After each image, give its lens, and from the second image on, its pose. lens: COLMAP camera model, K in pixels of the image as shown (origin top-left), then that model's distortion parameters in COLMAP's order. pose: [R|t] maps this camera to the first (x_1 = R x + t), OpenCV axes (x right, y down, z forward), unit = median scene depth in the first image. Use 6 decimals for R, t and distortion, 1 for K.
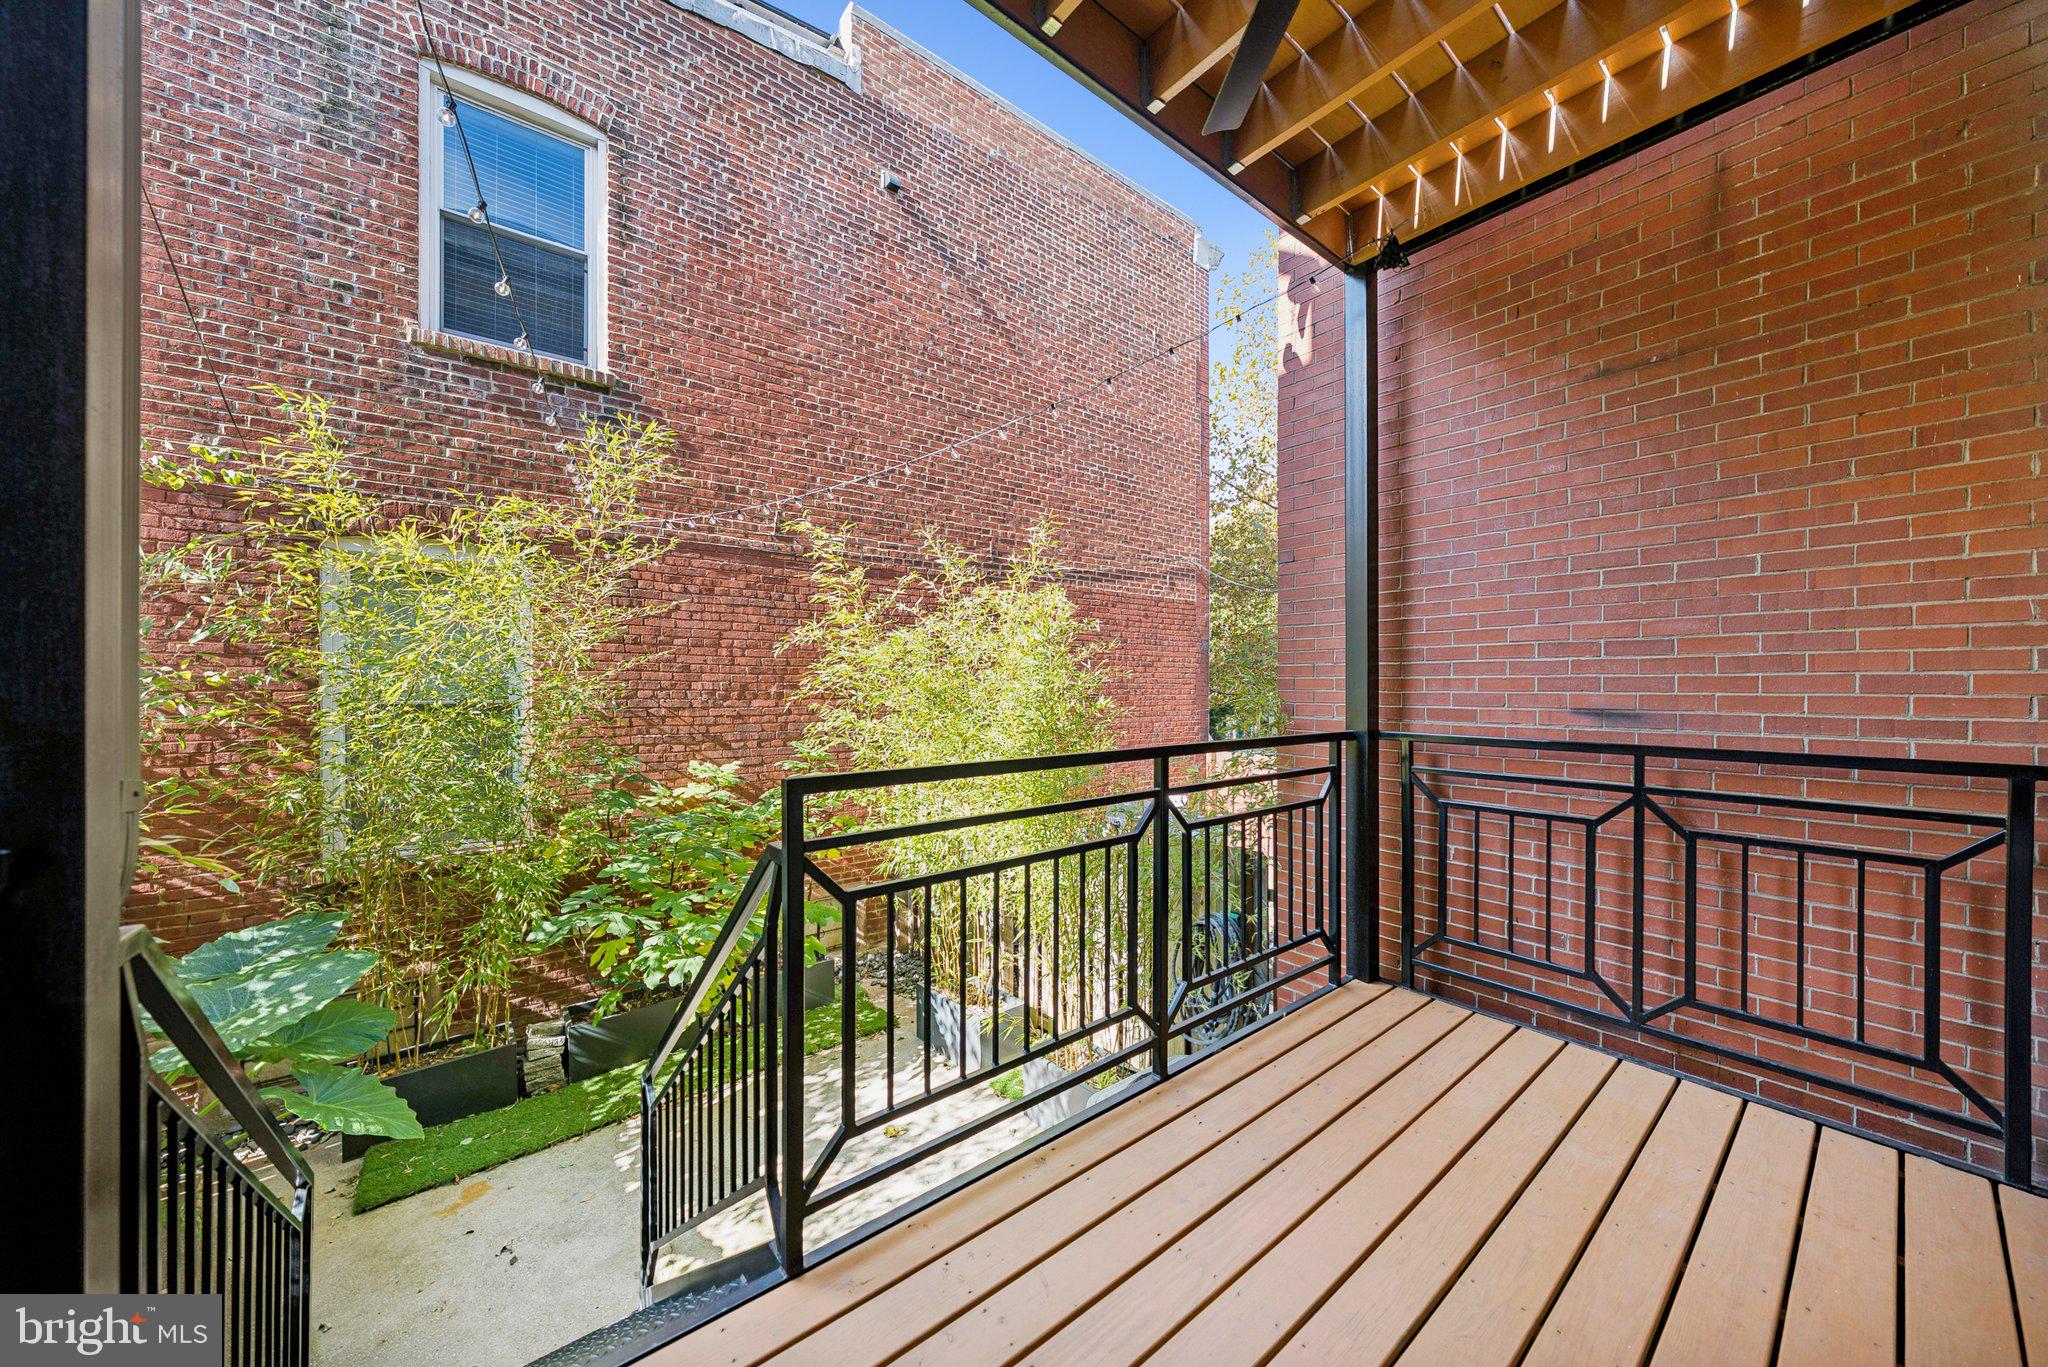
lens RADIAL K [[688.0, 0, 1031.0], [0, 688.0, 686.5], [0, 0, 1]] dist [-0.018117, -0.000043]
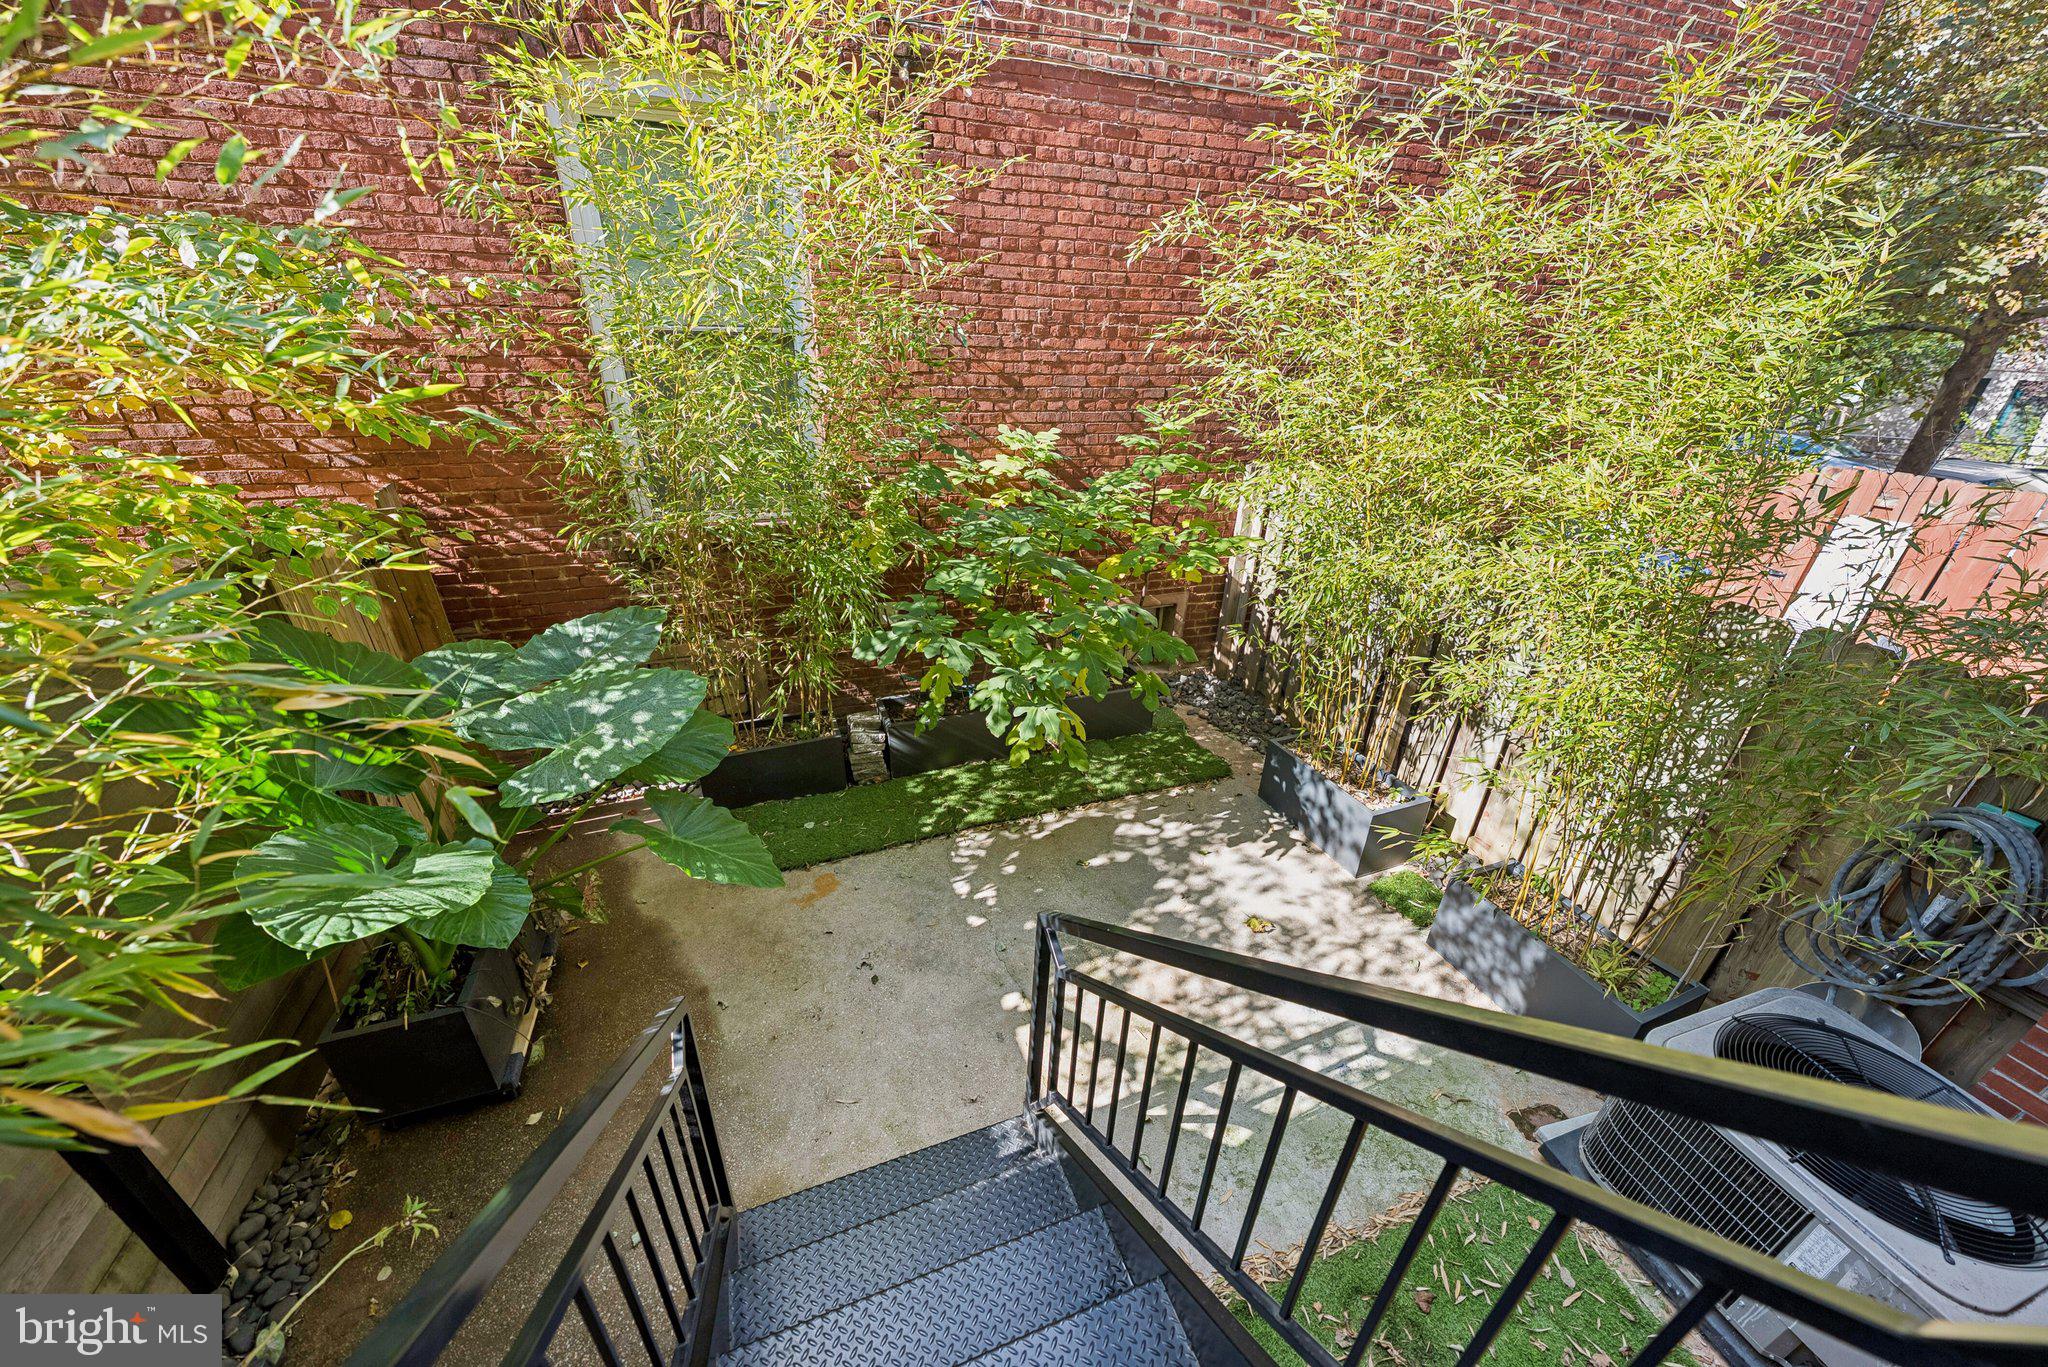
lens RADIAL K [[717.6, 0, 1013.4], [0, 717.6, 691.3], [0, 0, 1]] dist [-0.011252, -0.000074]
pose [[0.939045, 0.180569, -0.292558, -0.210938], [-0.026885, 0.886928, 0.461125, 0.003895], [0.342743, -0.425151, 0.837719, 0.225566]]
